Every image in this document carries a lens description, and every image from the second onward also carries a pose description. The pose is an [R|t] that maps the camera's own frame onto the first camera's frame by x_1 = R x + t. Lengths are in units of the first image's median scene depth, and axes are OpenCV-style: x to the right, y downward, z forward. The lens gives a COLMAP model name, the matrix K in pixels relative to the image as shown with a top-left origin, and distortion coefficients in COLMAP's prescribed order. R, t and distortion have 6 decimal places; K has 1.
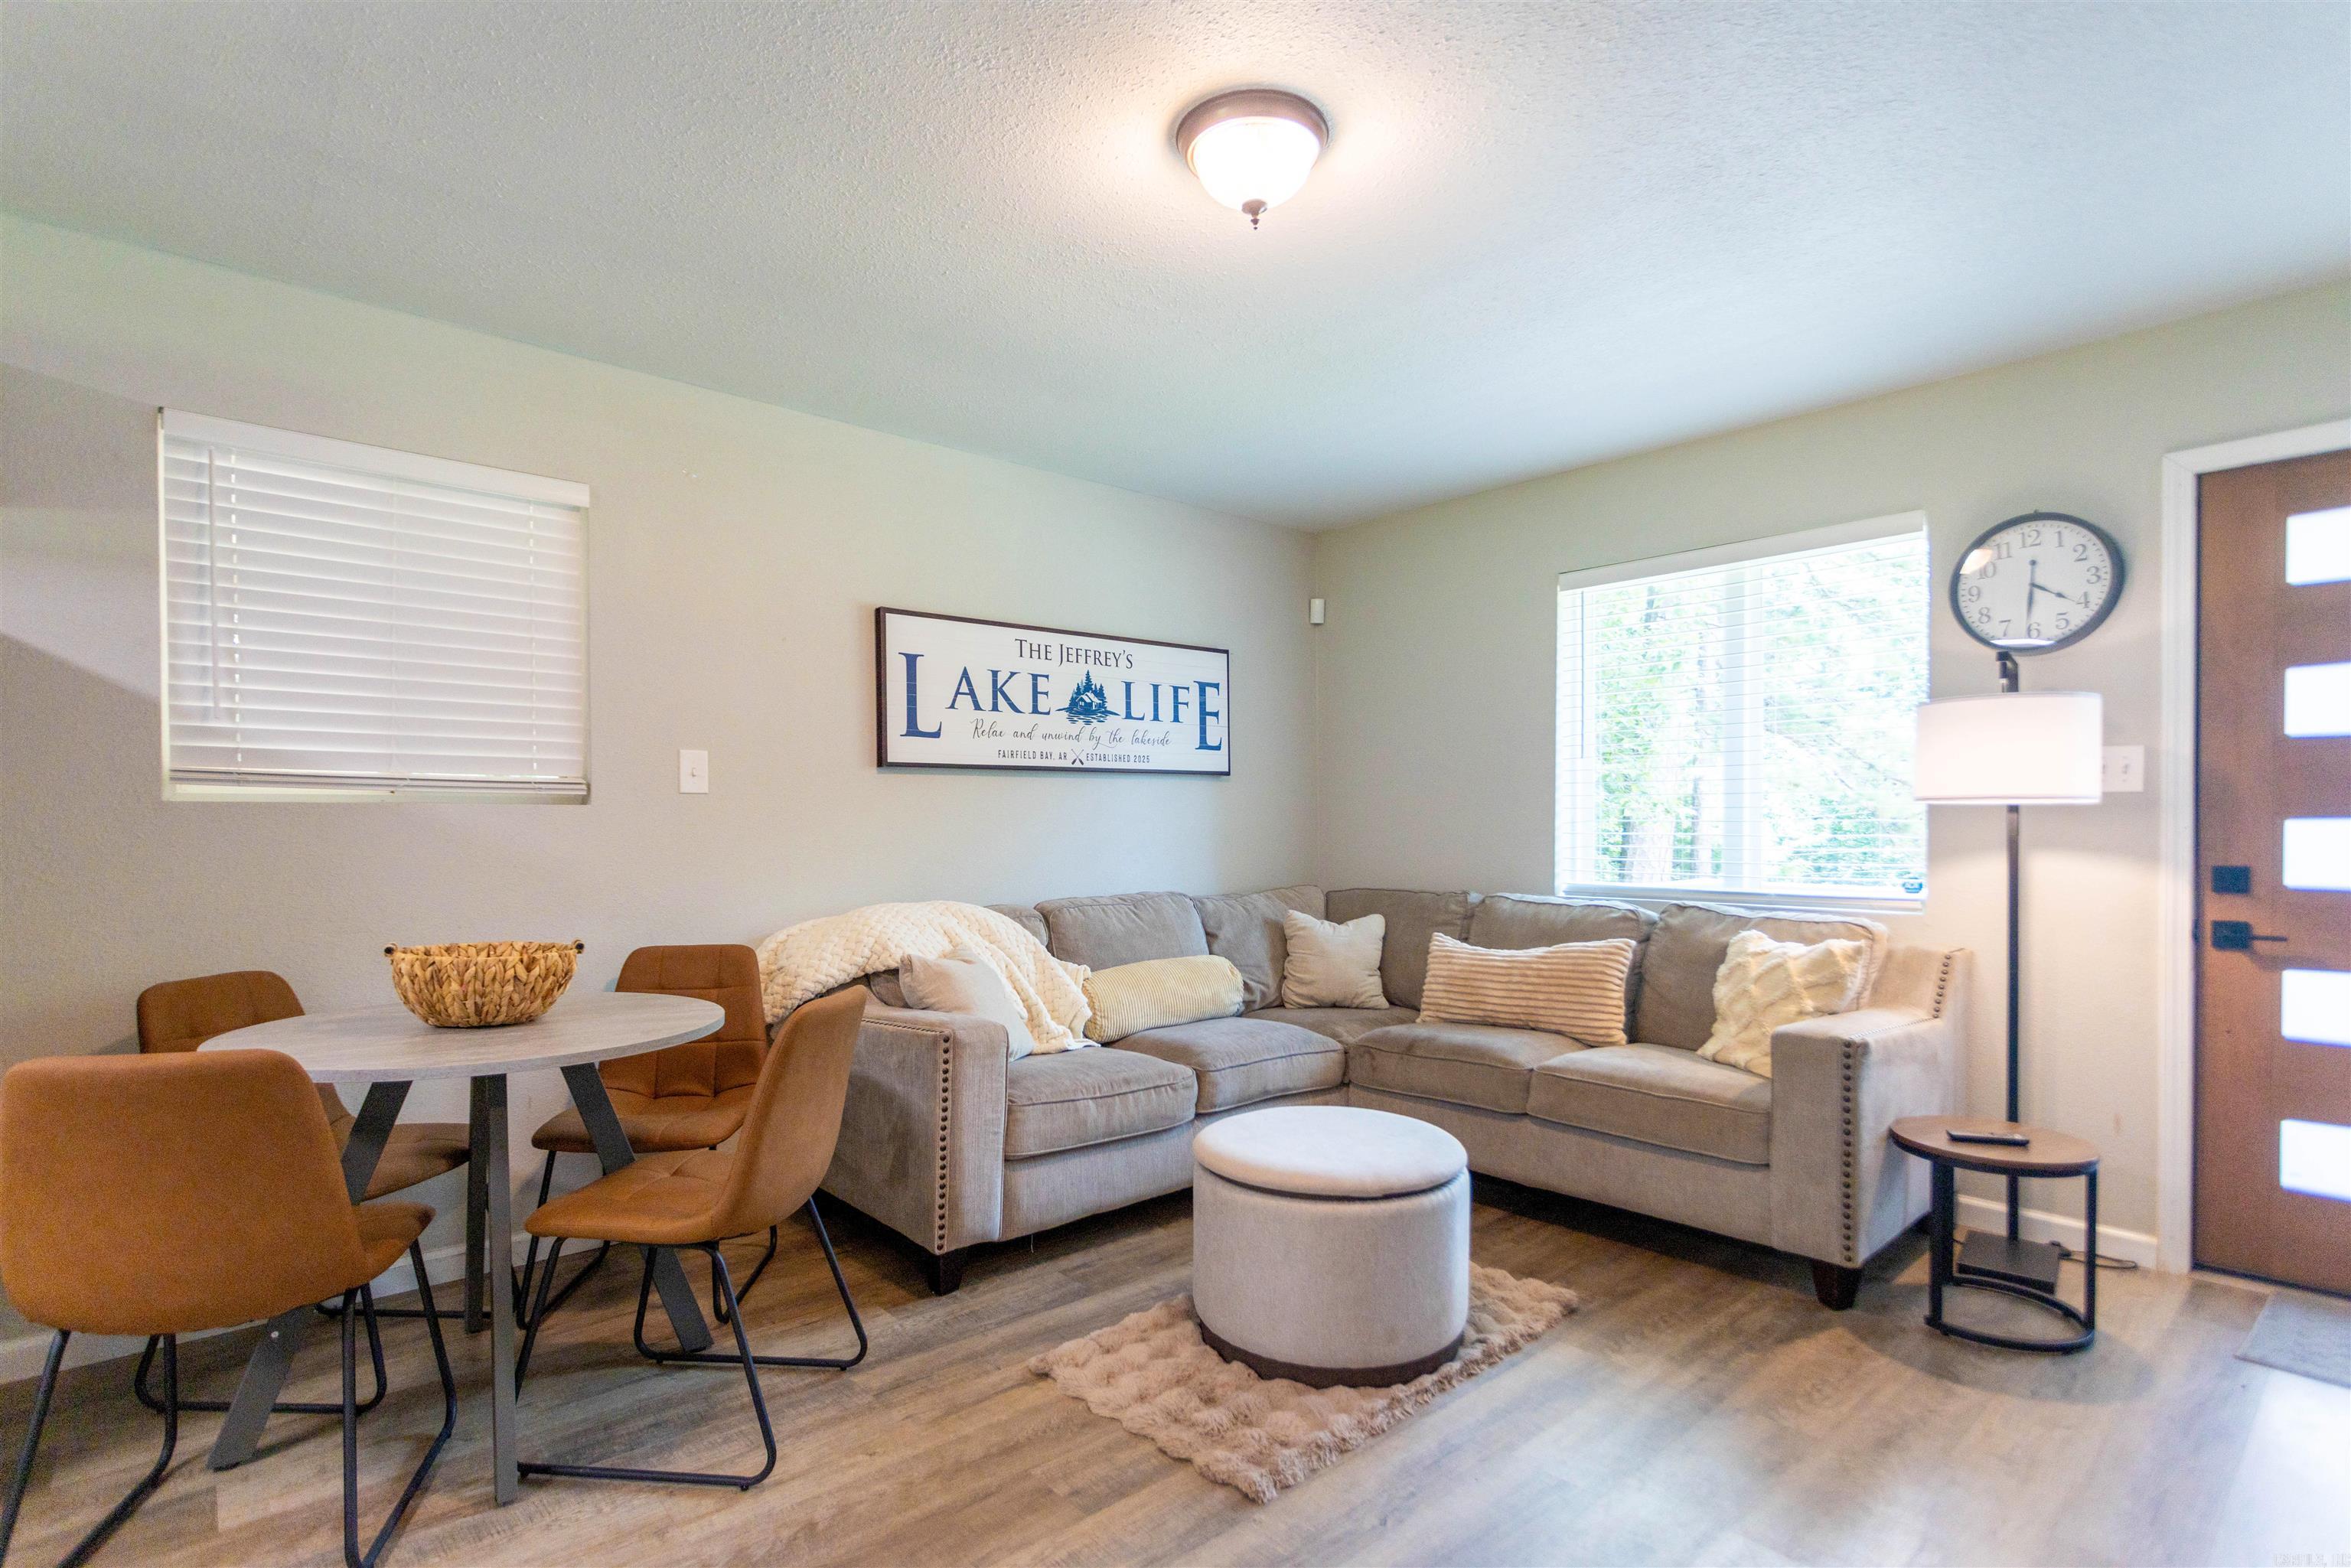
lens RADIAL K [[1183.1, 0, 1167.7], [0, 1183.1, 825.9], [0, 0, 1]] dist [-0.000850, 0.000369]
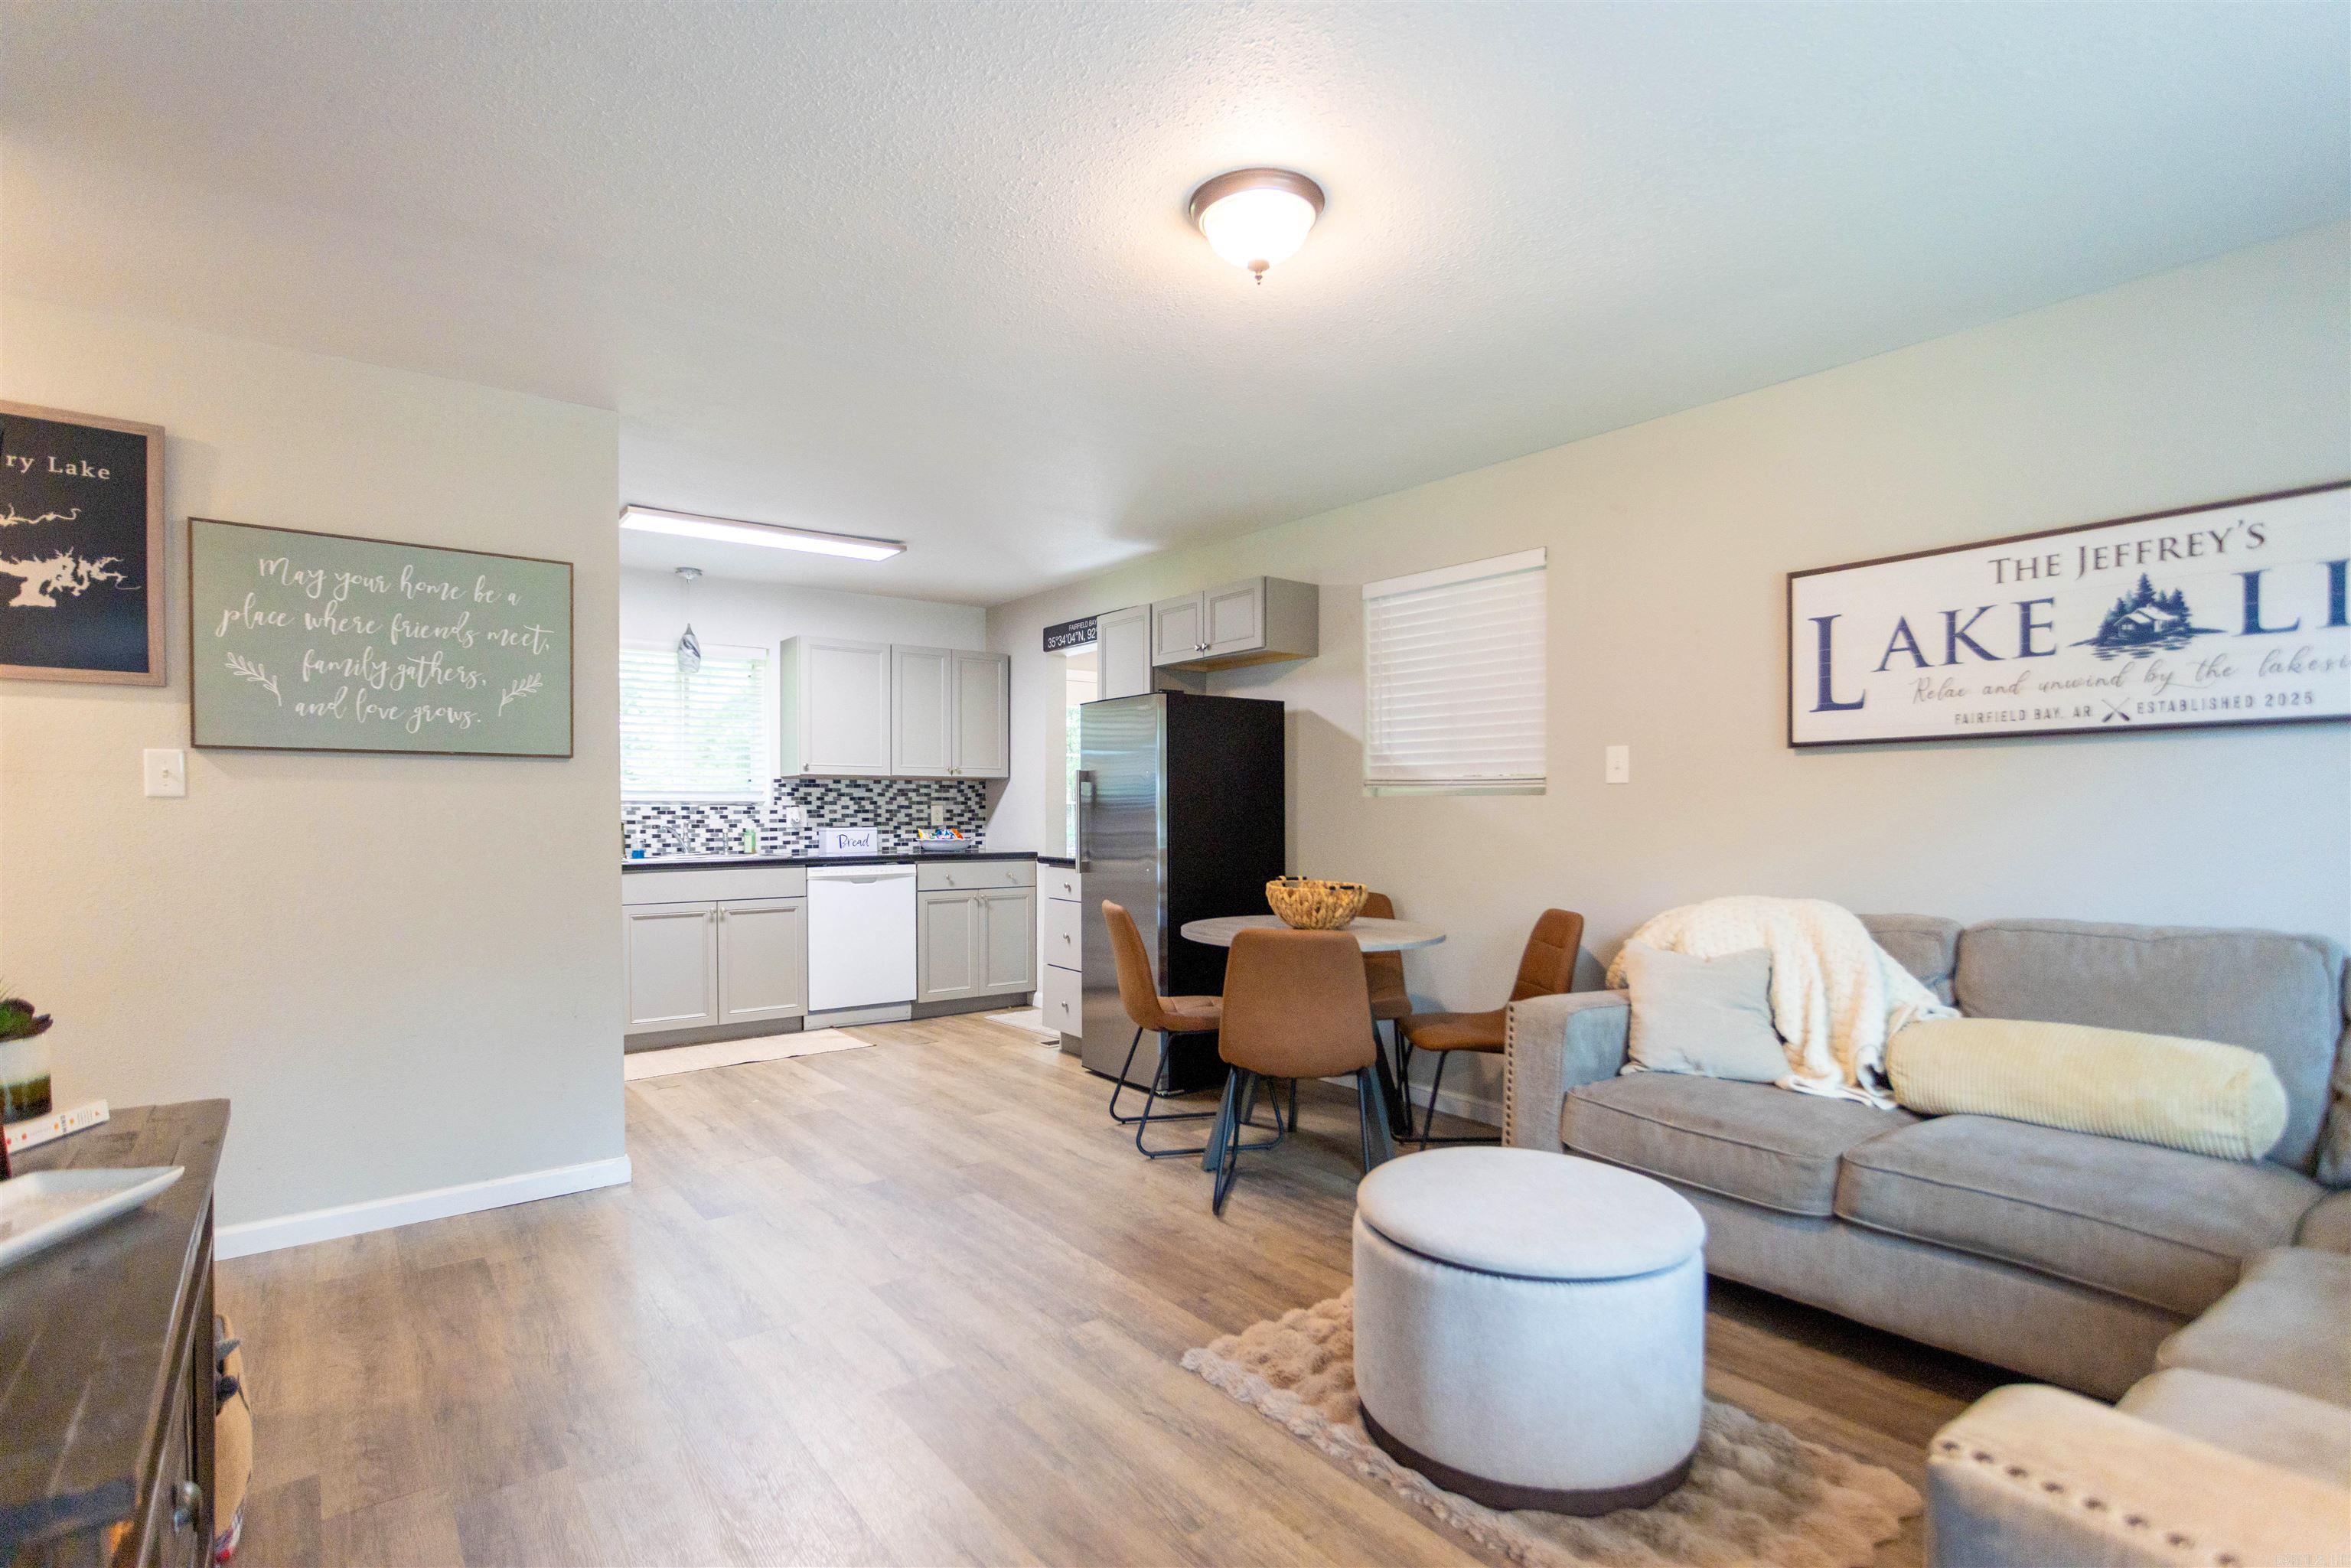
lens RADIAL K [[1183.1, 0, 1167.7], [0, 1183.1, 825.9], [0, 0, 1]] dist [-0.000850, 0.000369]
pose [[-0.099986, 0.016258, -0.994856, 0.821880], [-0.002731, 0.999858, 0.016614, -0.004481], [0.994985, 0.004378, -0.099928, 0.702910]]
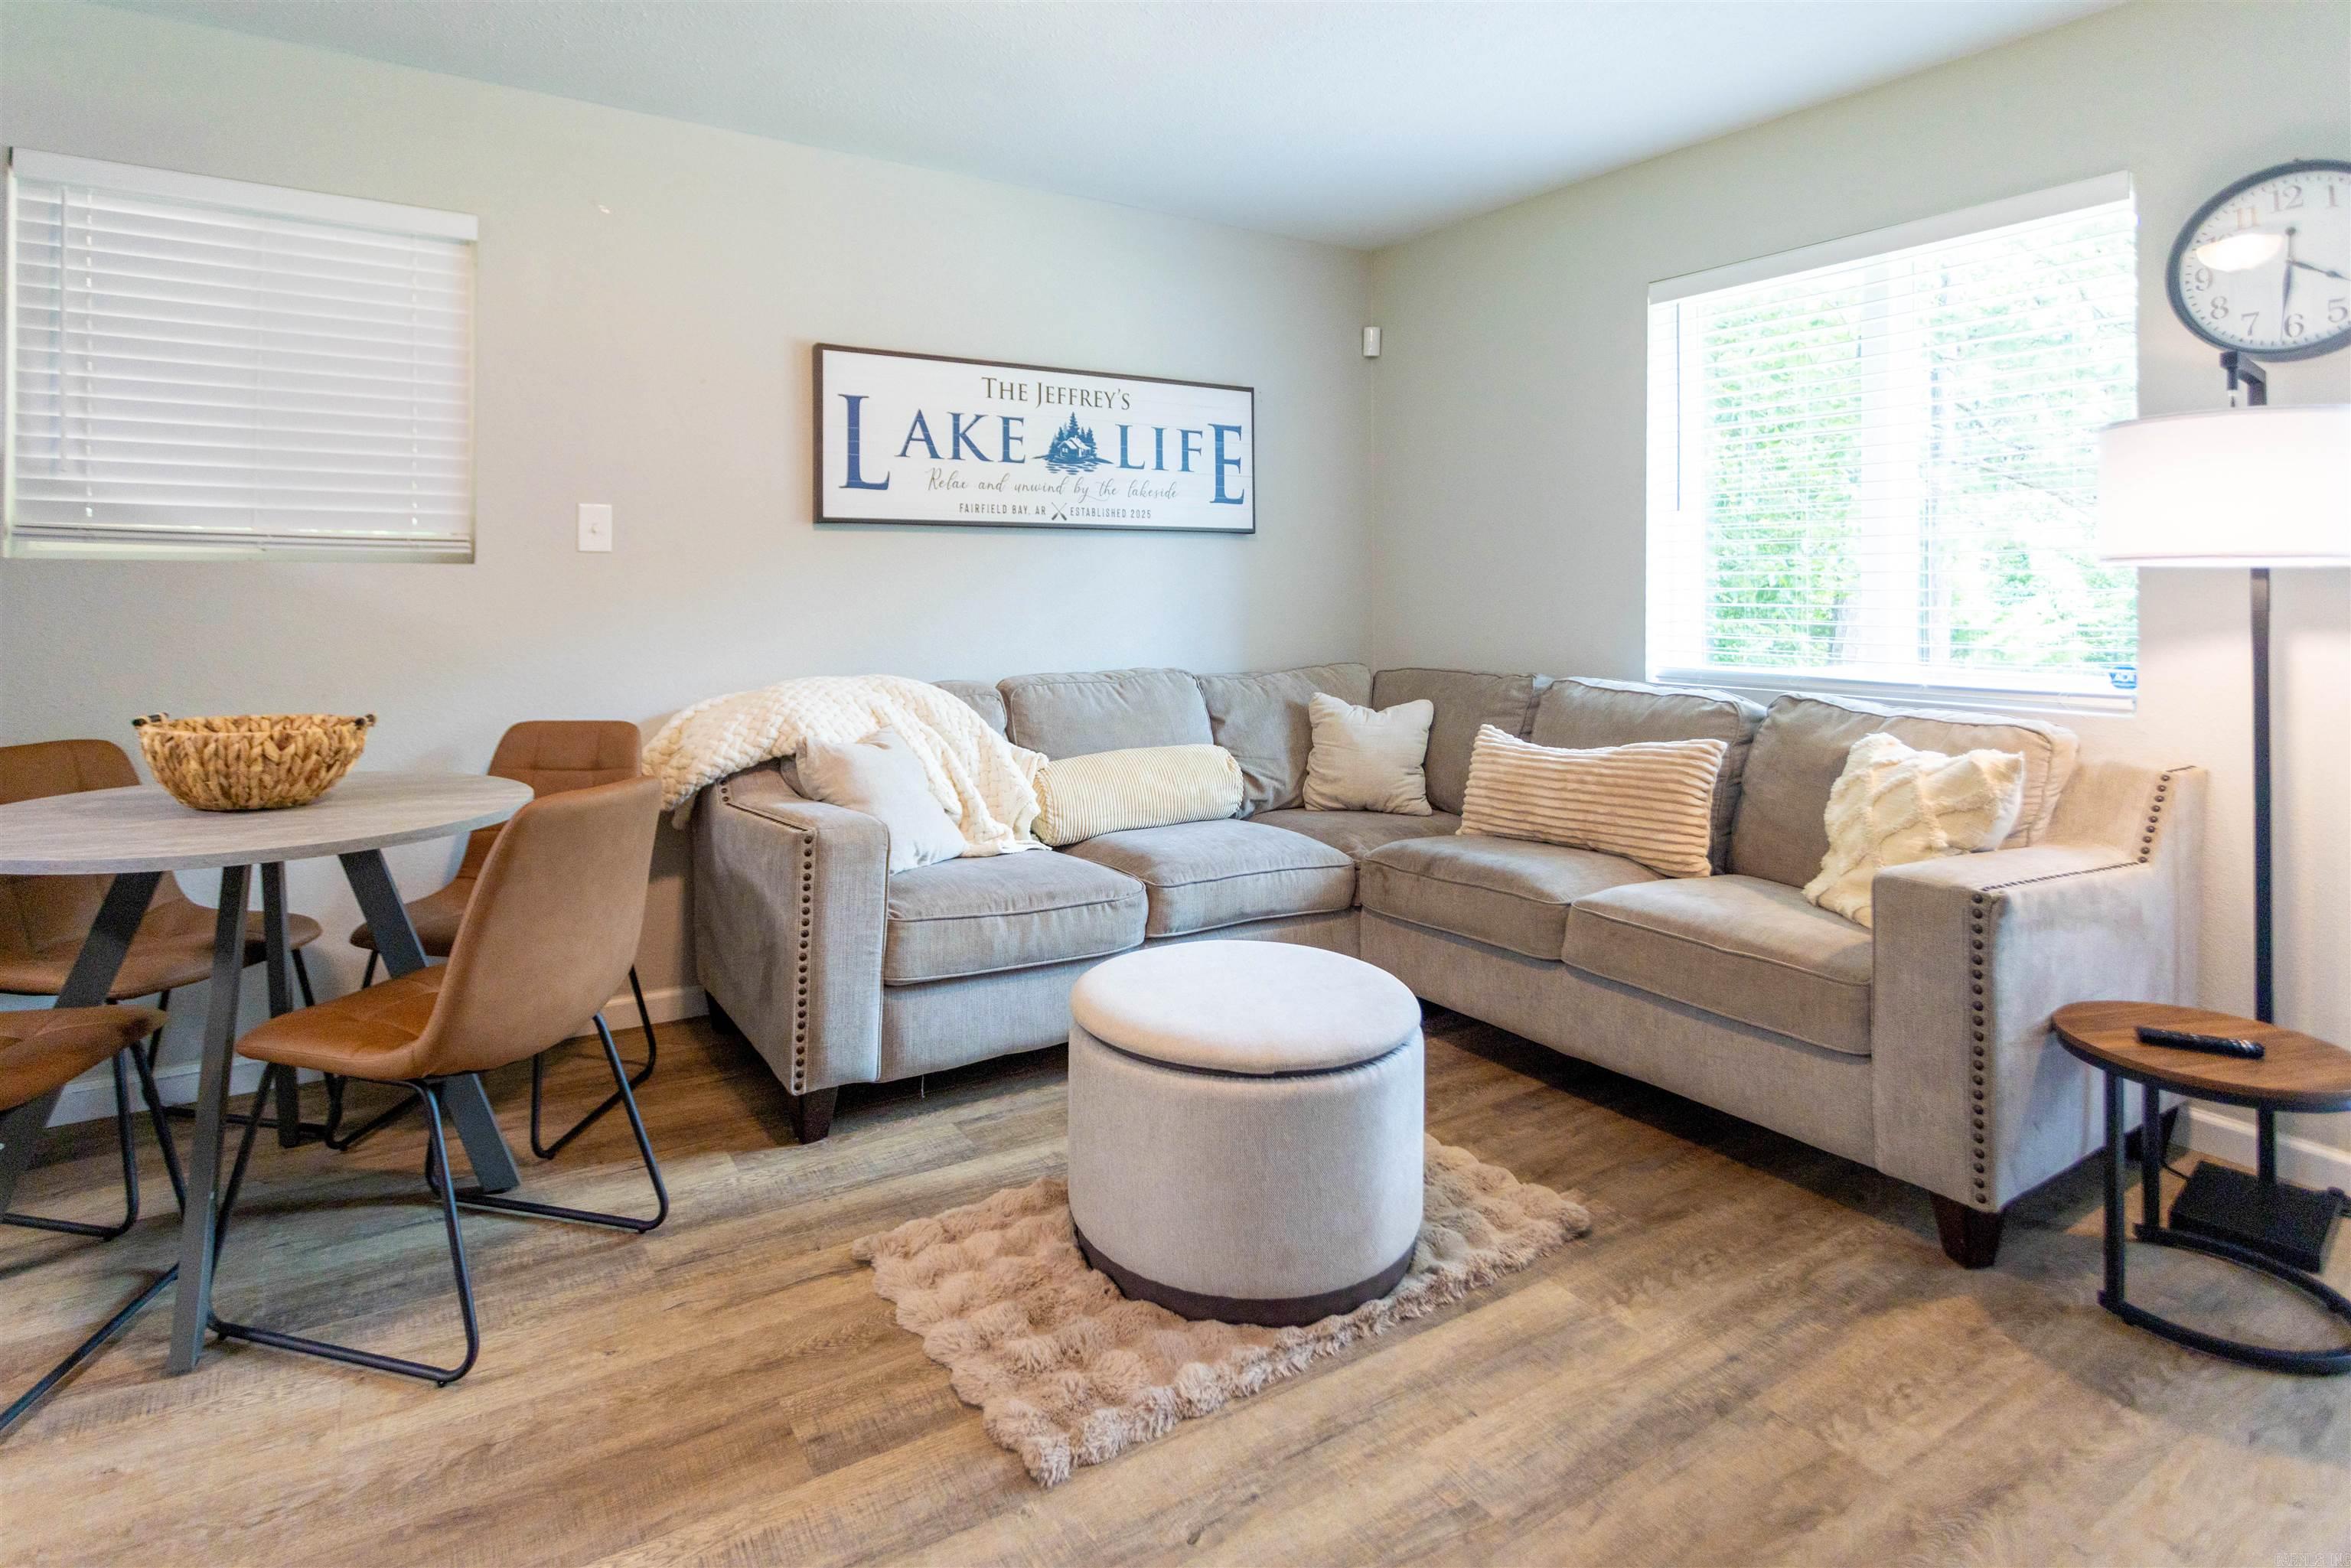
lens RADIAL K [[1254.0, 0, 1120.3], [0, 1254.0, 565.7], [0, 0, 1]] dist [-0.000214, -0.000928]
pose [[0.984380, 0.002043, -0.176043, 0.169417], [-0.006030, 0.999737, -0.022113, 0.001982], [0.175952, 0.022830, 0.984134, 0.132245]]
